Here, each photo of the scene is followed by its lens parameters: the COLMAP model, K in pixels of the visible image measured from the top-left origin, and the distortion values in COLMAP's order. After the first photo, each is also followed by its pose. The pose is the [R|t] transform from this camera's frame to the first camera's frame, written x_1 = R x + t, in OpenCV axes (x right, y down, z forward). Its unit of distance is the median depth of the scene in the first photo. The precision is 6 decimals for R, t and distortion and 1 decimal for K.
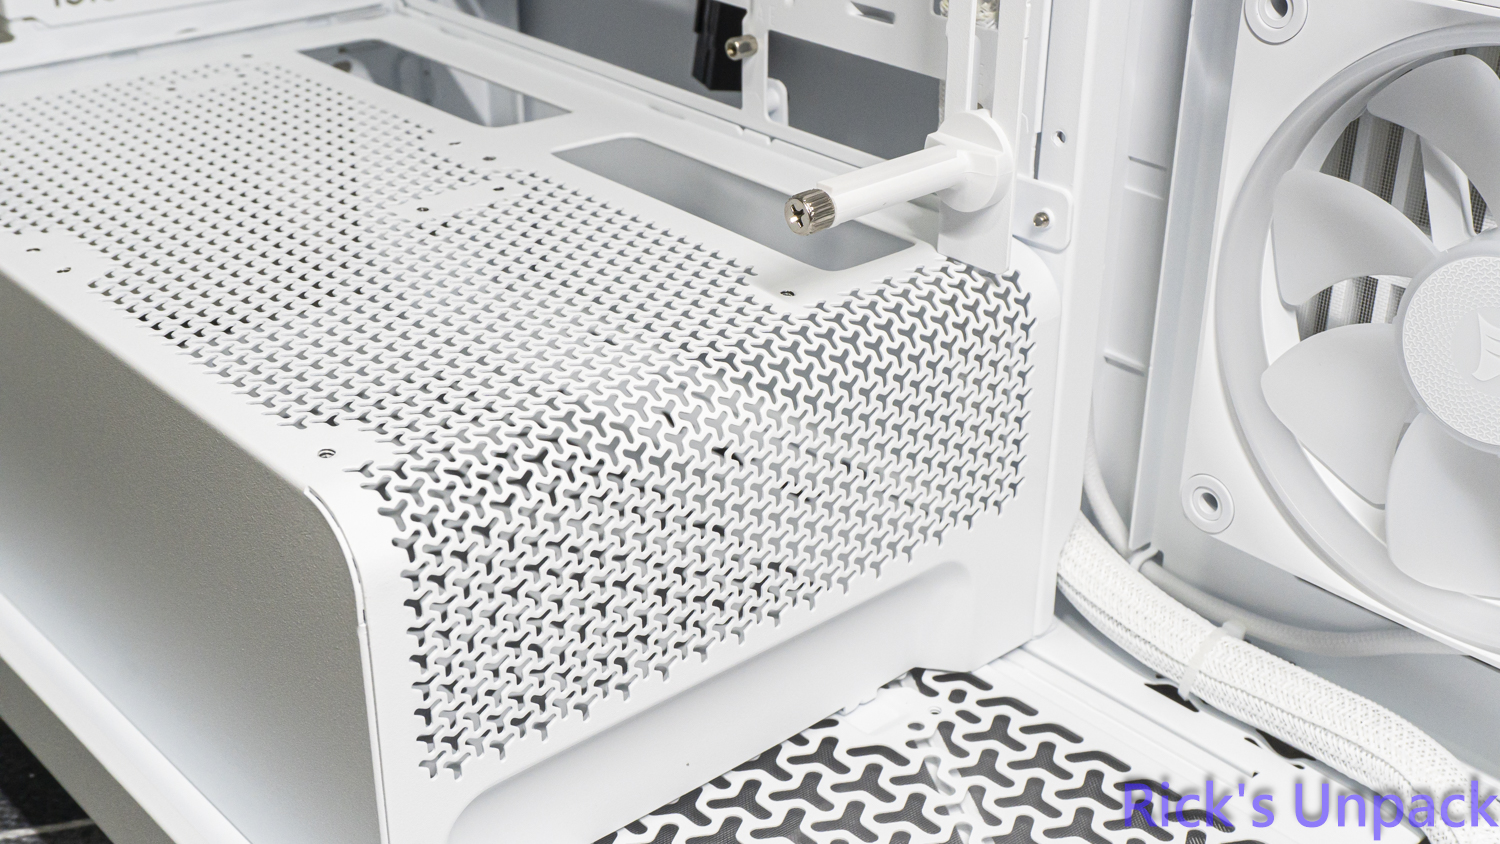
lens RADIAL K [[1901.6, 0, 745.2], [0, 1901.6, 425.7], [0, 0, 1]] dist [0.034285, 0.000000]
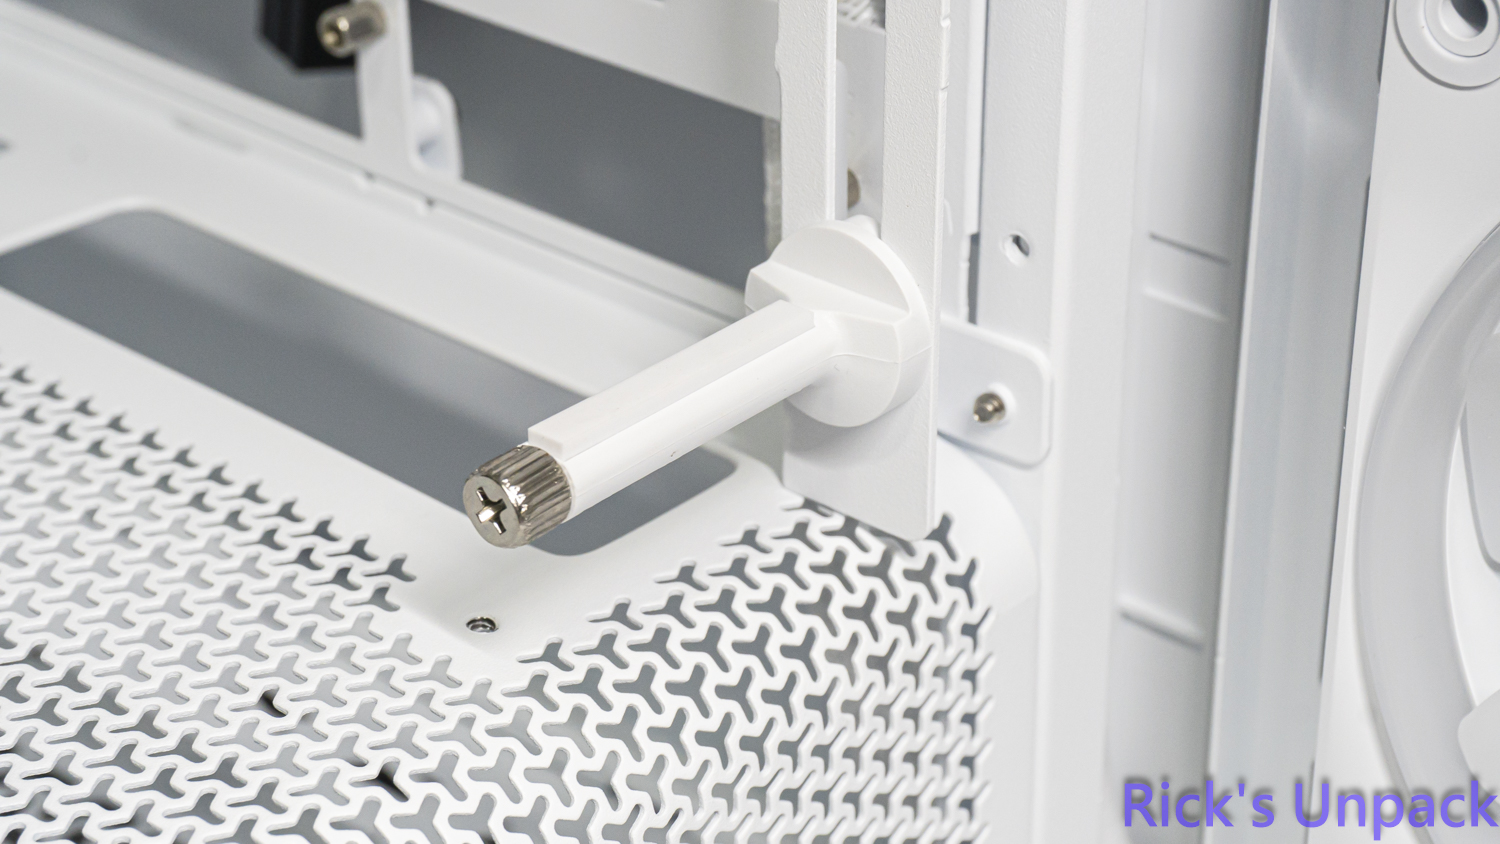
lens RADIAL K [[3342.9, 0, 754.8], [0, 3342.9, 418.9], [0, 0, 1]] dist [0.361809, 0.000000]
pose [[0.993280, -0.063264, 0.096910, 0.011561], [0.060627, 0.997712, 0.029926, -0.136407], [-0.098581, -0.023850, 0.994843, 0.146896]]
